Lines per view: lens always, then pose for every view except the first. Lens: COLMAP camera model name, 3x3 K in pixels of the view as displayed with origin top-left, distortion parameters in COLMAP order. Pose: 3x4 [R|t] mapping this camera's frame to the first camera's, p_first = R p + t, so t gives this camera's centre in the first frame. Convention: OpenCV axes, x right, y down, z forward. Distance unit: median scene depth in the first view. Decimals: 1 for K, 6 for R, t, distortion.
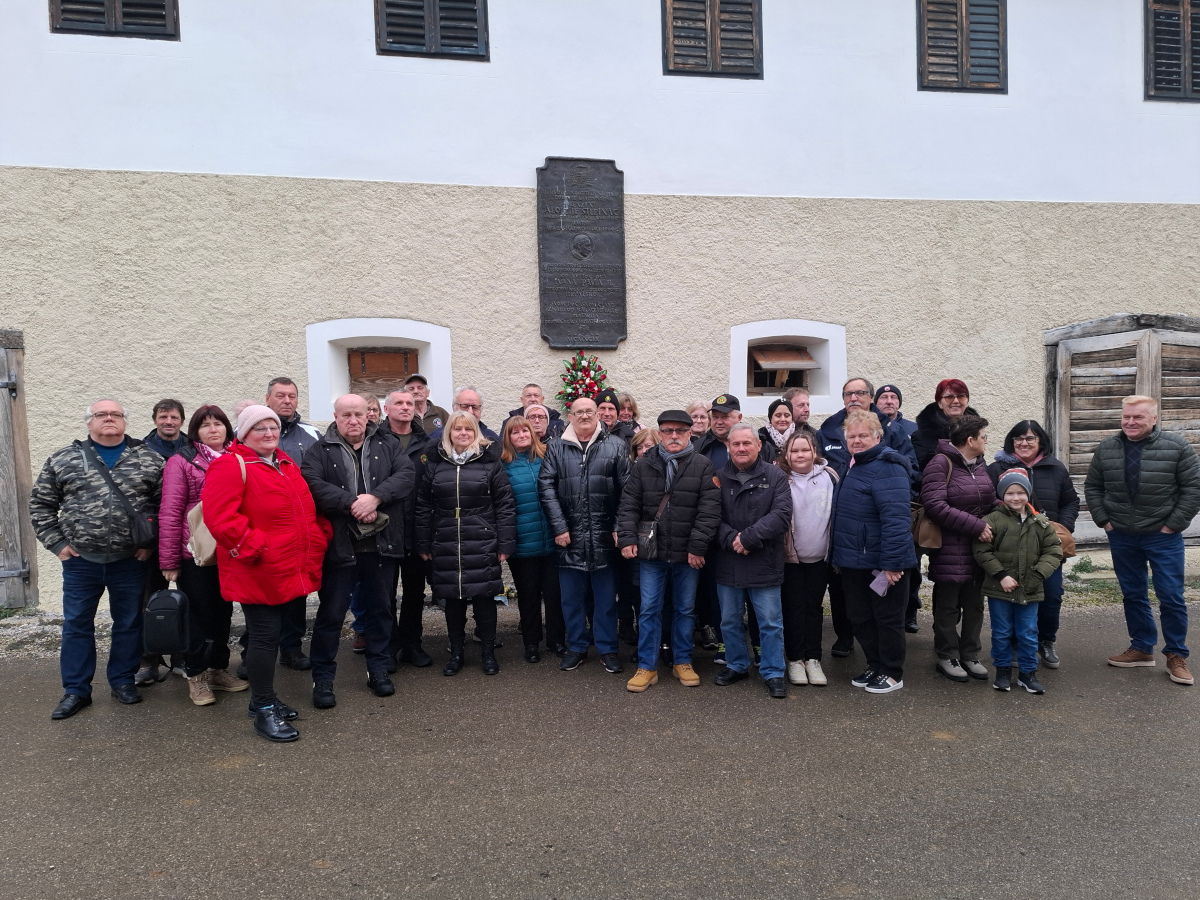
lens RADIAL K [[854.7, 0, 596.8], [0, 854.7, 452.8], [0, 0, 1]] dist [0.068726, -0.043885]
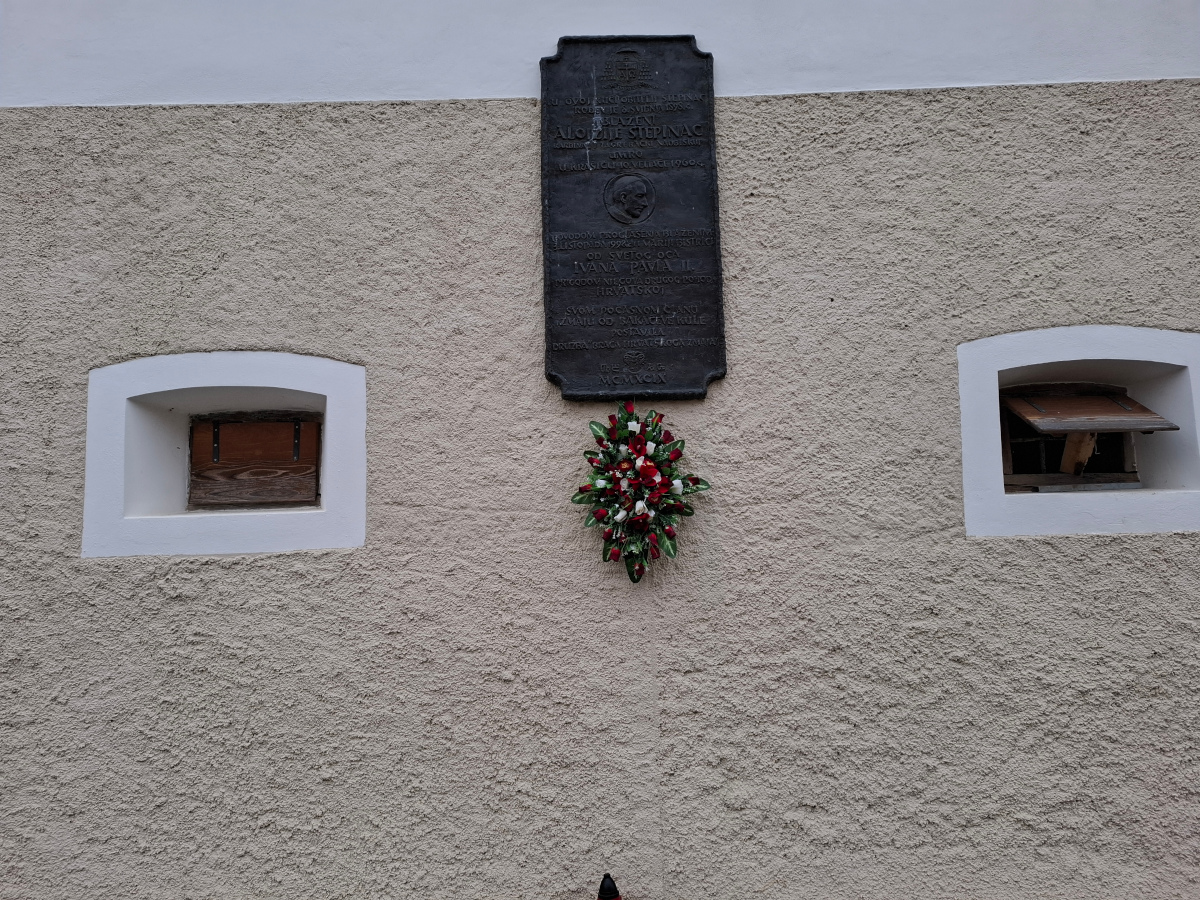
lens RADIAL K [[854.7, 0, 565.3], [0, 854.7, 445.7], [0, 0, 1]] dist [0.068726, -0.043885]
pose [[0.979339, -0.030855, -0.199857, 0.042143], [0.002158, 0.989829, -0.142243, -0.026755], [0.202213, 0.138873, 0.969445, 0.530427]]
